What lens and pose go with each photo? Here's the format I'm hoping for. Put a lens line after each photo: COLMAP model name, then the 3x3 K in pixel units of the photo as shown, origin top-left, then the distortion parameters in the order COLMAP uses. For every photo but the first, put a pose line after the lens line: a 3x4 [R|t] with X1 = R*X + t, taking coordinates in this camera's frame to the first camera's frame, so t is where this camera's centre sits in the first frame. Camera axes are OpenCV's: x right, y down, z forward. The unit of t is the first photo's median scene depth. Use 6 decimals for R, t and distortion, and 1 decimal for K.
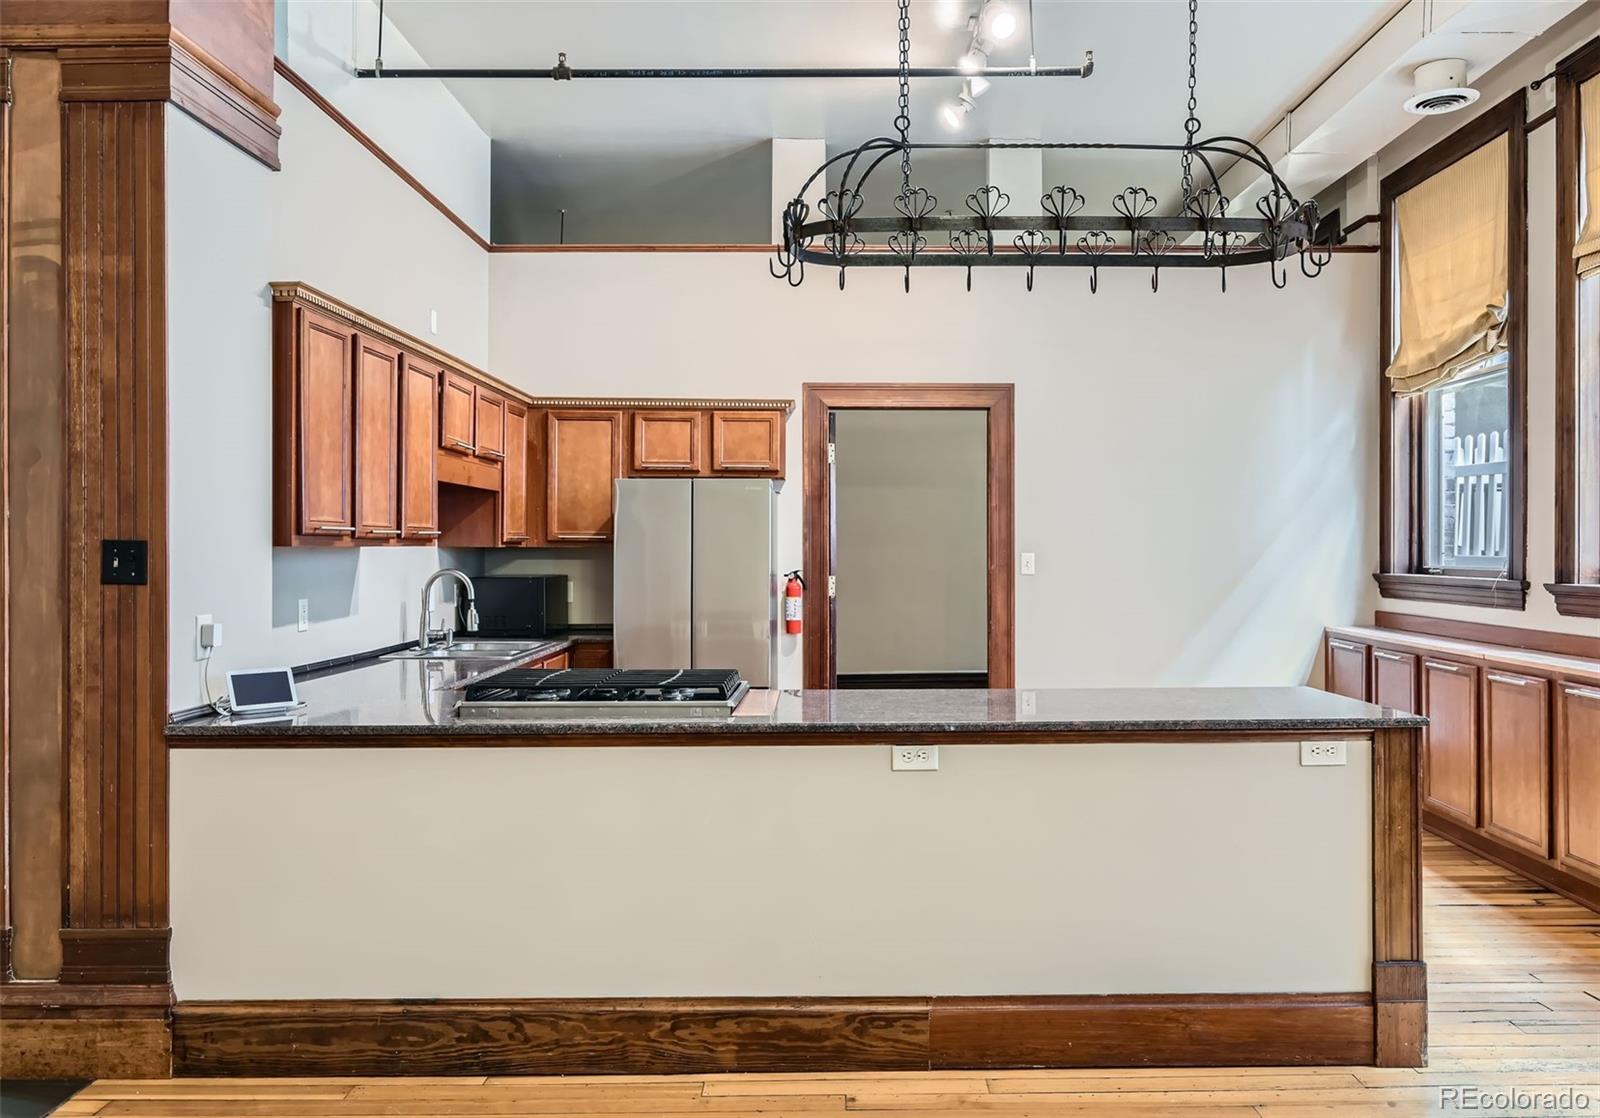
lens RADIAL K [[1231.5, 0, 846.9], [0, 1231.5, 544.3], [0, 0, 1]] dist [-0.000316, -0.000110]
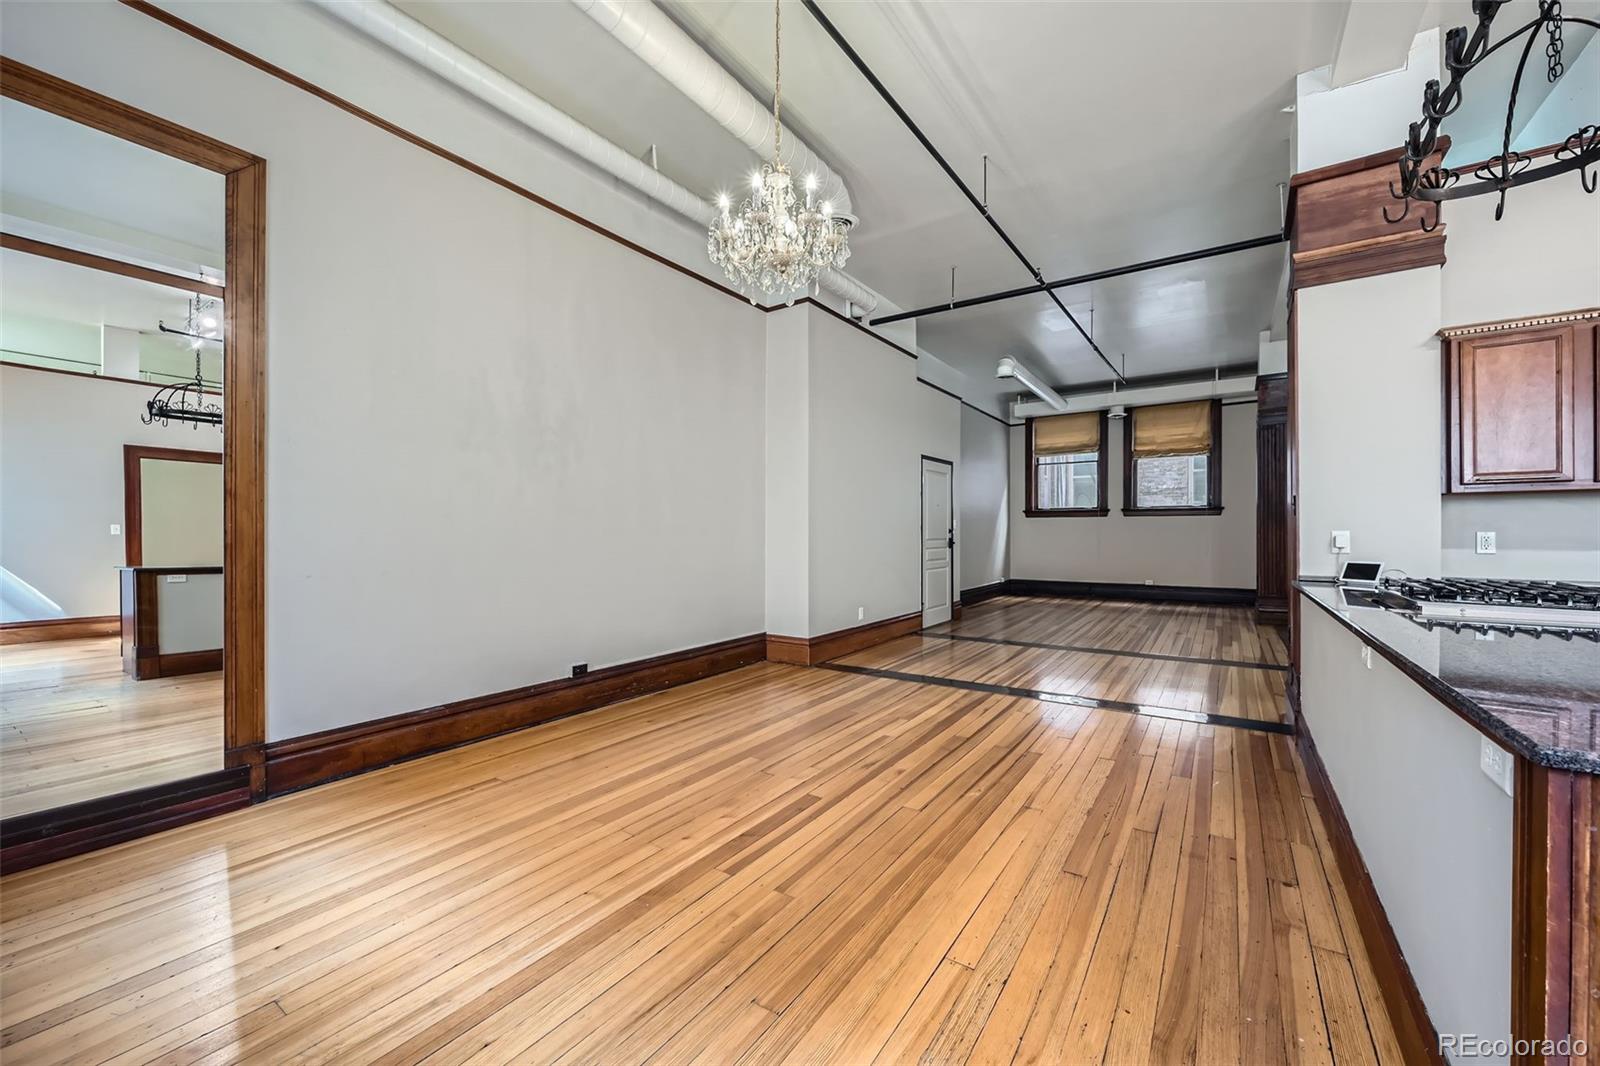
lens RADIAL K [[623.8, 0, 806.8], [0, 623.8, 536.2], [0, 0, 1]] dist [-0.000972, 0.000064]
pose [[-0.569375, 0.006479, -0.822053, 0.526533], [0.005412, 0.999977, 0.004133, 0.038109], [0.822060, -0.002096, -0.569396, 0.581155]]
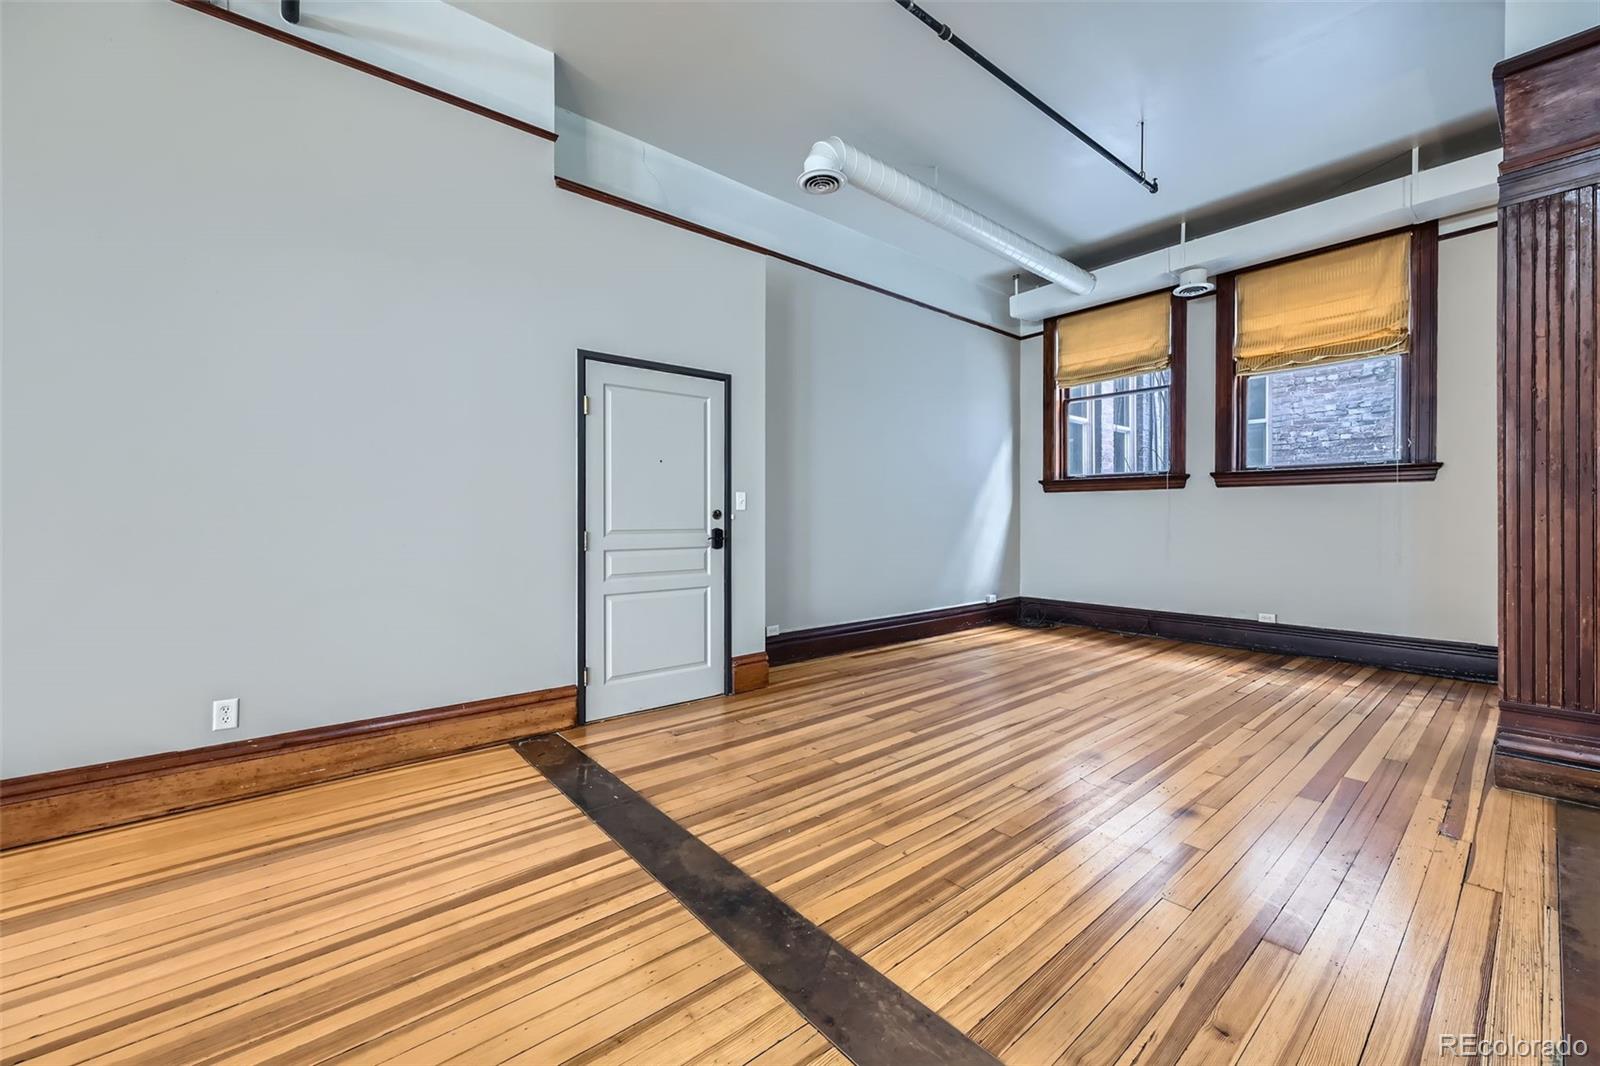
lens RADIAL K [[632.0, 0, 802.8], [0, 632.0, 519.2], [0, 0, 1]] dist [0.000288, -0.000140]
pose [[-0.773913, 0.001706, -0.633289, -0.605124], [0.002211, 0.999998, -0.000007, 0.040446], [0.633288, -0.001406, -0.773915, 0.666545]]
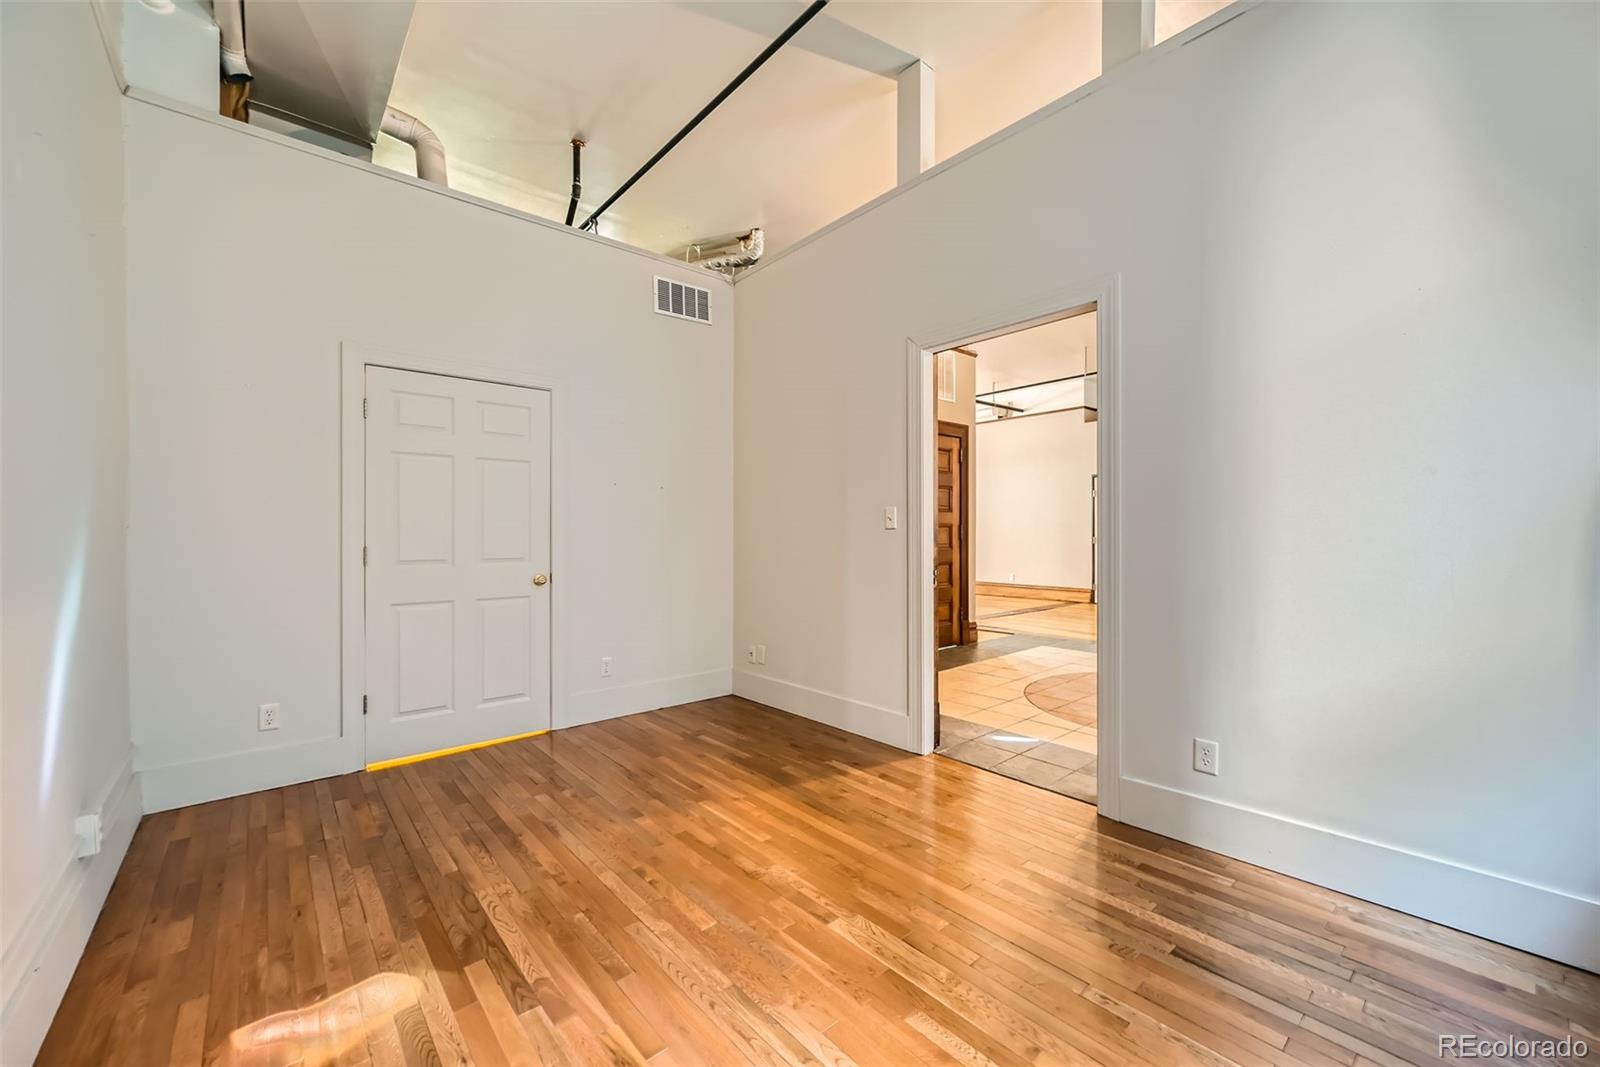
lens RADIAL K [[629.8, 0, 804.2], [0, 629.8, 533.1], [0, 0, 1]] dist [-0.004663, -0.000046]
pose [[-0.641498, 0.002101, 0.767122, -1.850092], [0.000812, 0.999998, -0.002059, 0.045090], [-0.767124, -0.000698, -0.641498, 2.023570]]
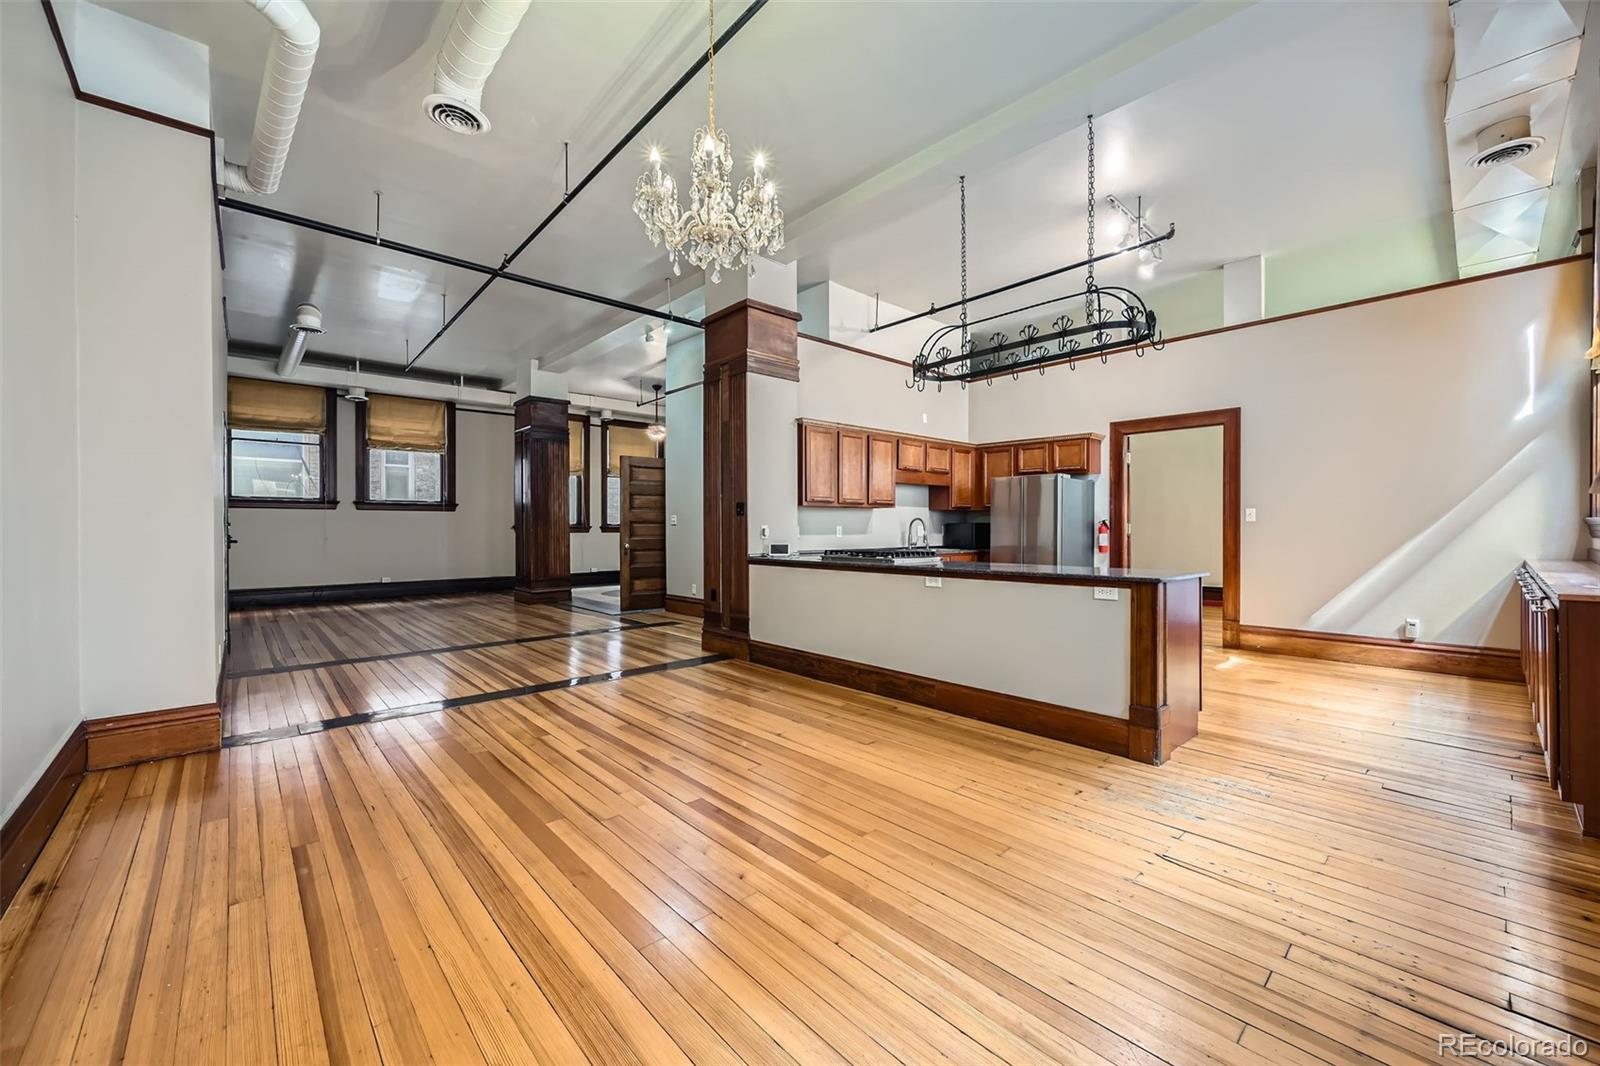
lens RADIAL K [[622.8, 0, 800.0], [0, 622.8, 533.0], [0, 0, 1]] dist [-0.000777, -0.000055]
pose [[0.662067, 0.007131, -0.749411, 0.521977], [0.003673, 0.999912, 0.012760, 0.037835], [0.749436, -0.011200, 0.661982, -0.013502]]
